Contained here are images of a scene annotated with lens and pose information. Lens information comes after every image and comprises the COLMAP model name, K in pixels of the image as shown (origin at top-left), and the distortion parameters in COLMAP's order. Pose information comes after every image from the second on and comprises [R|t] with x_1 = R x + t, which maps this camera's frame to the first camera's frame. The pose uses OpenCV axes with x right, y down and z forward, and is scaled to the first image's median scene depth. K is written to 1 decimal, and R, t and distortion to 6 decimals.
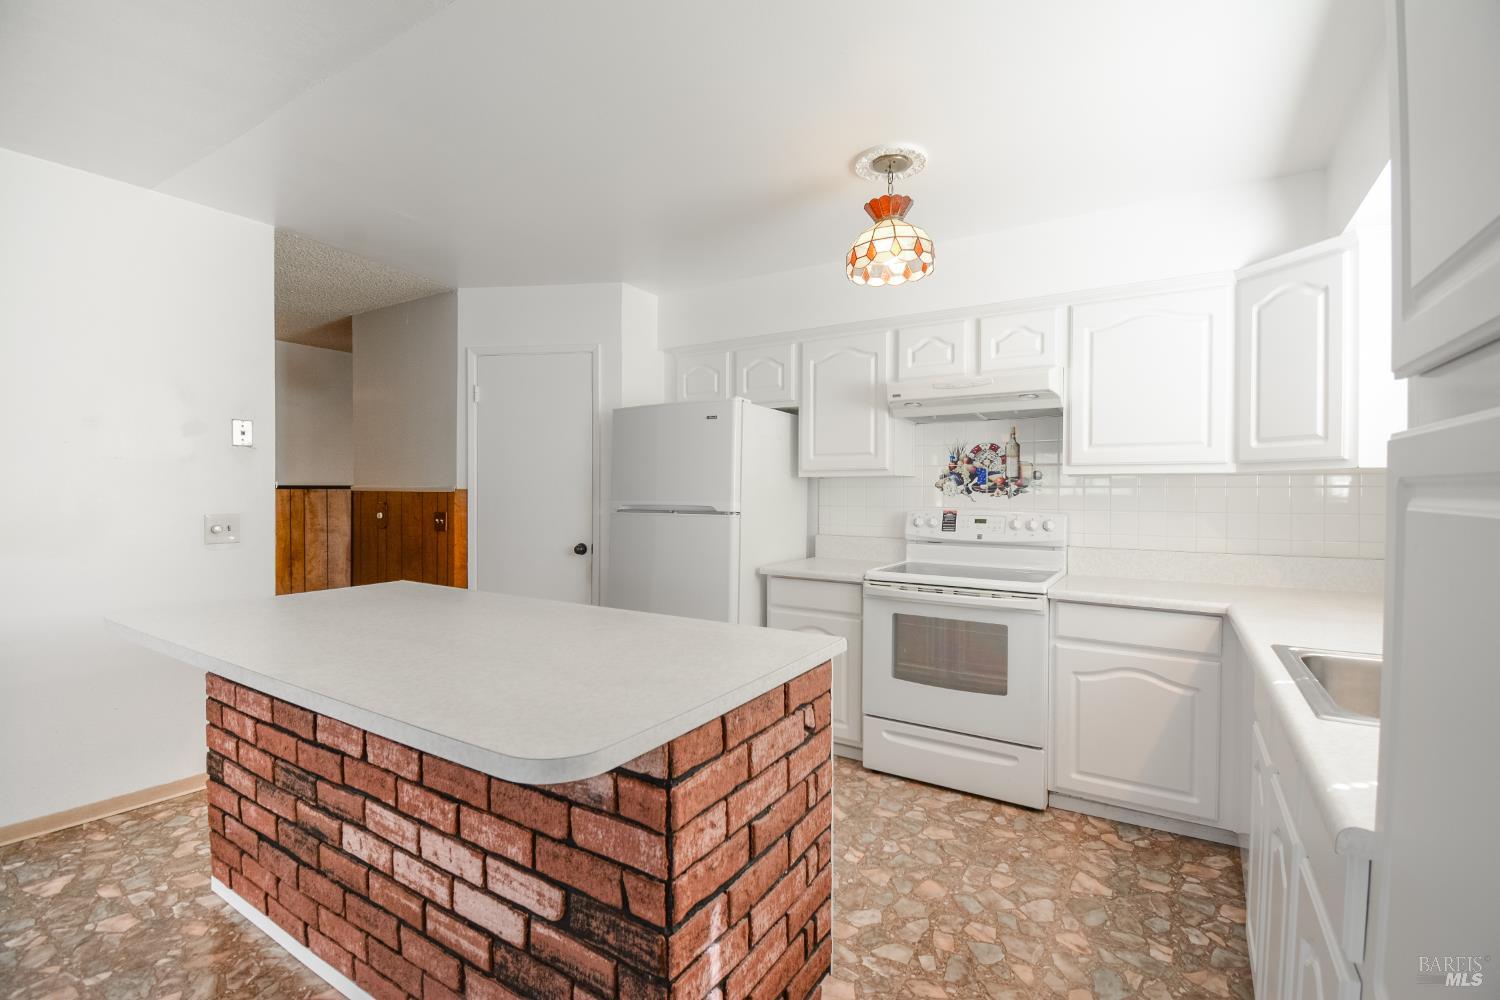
lens RADIAL K [[666.2, 0, 750.5], [0, 666.2, 499.0], [0, 0, 1]] dist [0.014879, -0.023066]
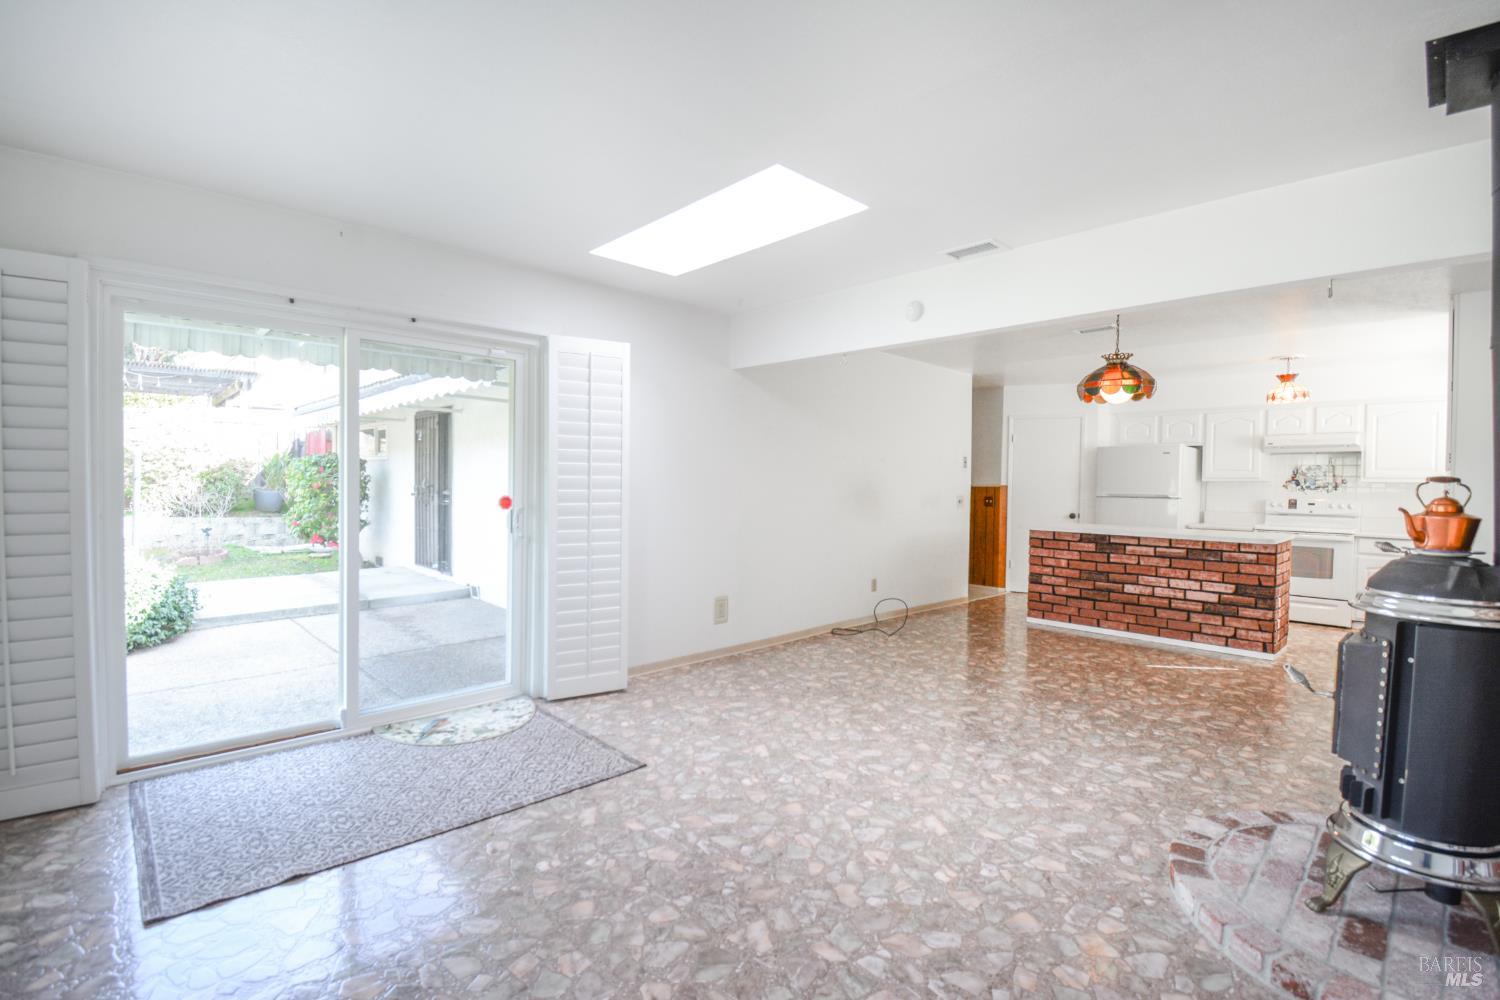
lens RADIAL K [[686.3, 0, 752.3], [0, 686.3, 493.7], [0, 0, 1]] dist [0.023621, -0.029080]
pose [[0.971352, 0.013280, -0.237273, -1.069868], [-0.012797, 0.999912, 0.003574, 0.020942], [0.237299, -0.000436, 0.971436, -1.894653]]
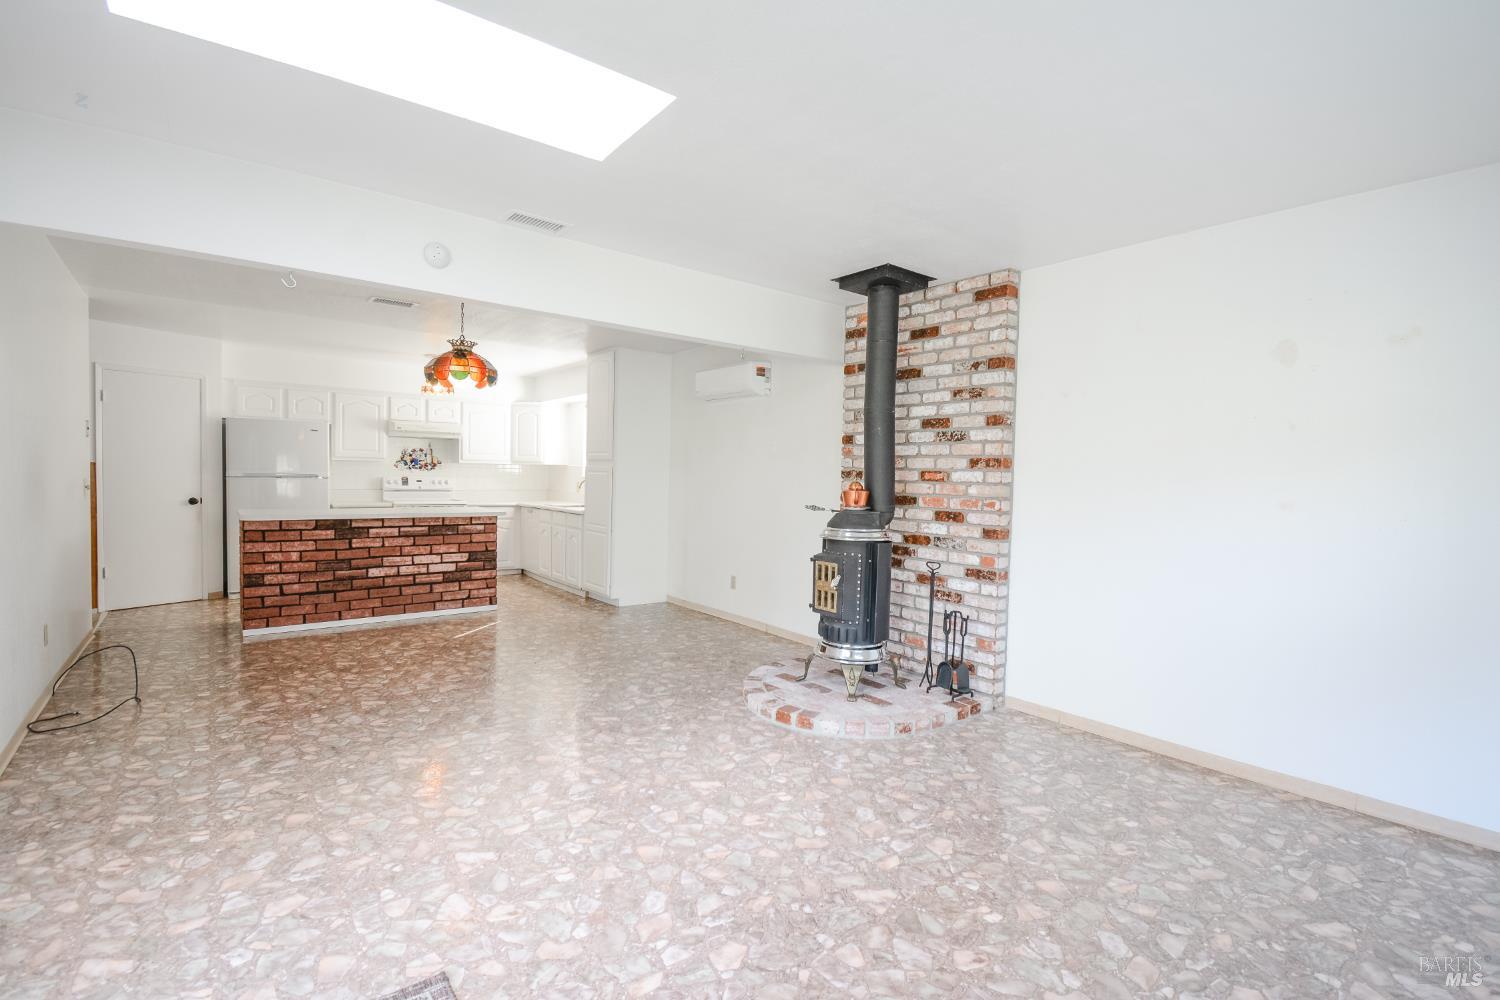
lens RADIAL K [[675.2, 0, 765.0], [0, 675.2, 503.8], [0, 0, 1]] dist [0.002794, -0.019375]
pose [[0.323439, -0.038245, 0.945476, -2.051334], [-0.007787, 0.999041, 0.043076, 0.001691], [-0.946217, -0.021294, 0.322832, -1.272240]]
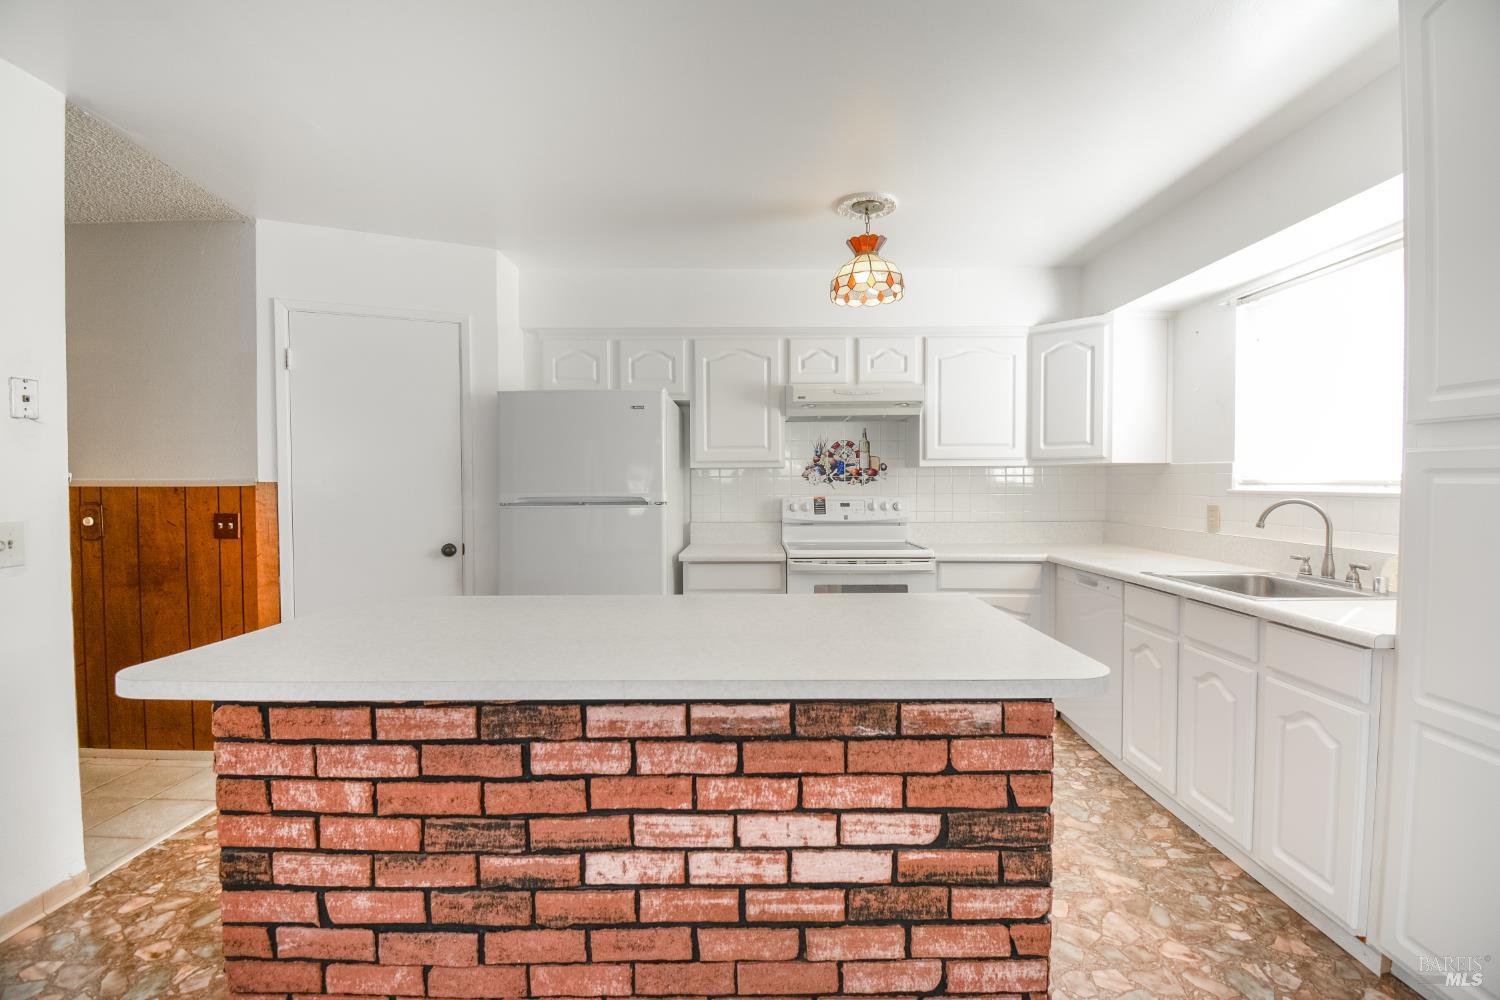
lens RADIAL K [[665.7, 0, 755.2], [0, 665.7, 500.6], [0, 0, 1]] dist [0.022666, -0.029923]
pose [[0.846083, -0.023330, 0.532540, -0.579776], [0.014897, 0.999686, 0.020127, -0.001481], [-0.532842, -0.009096, 0.846166, 0.083096]]
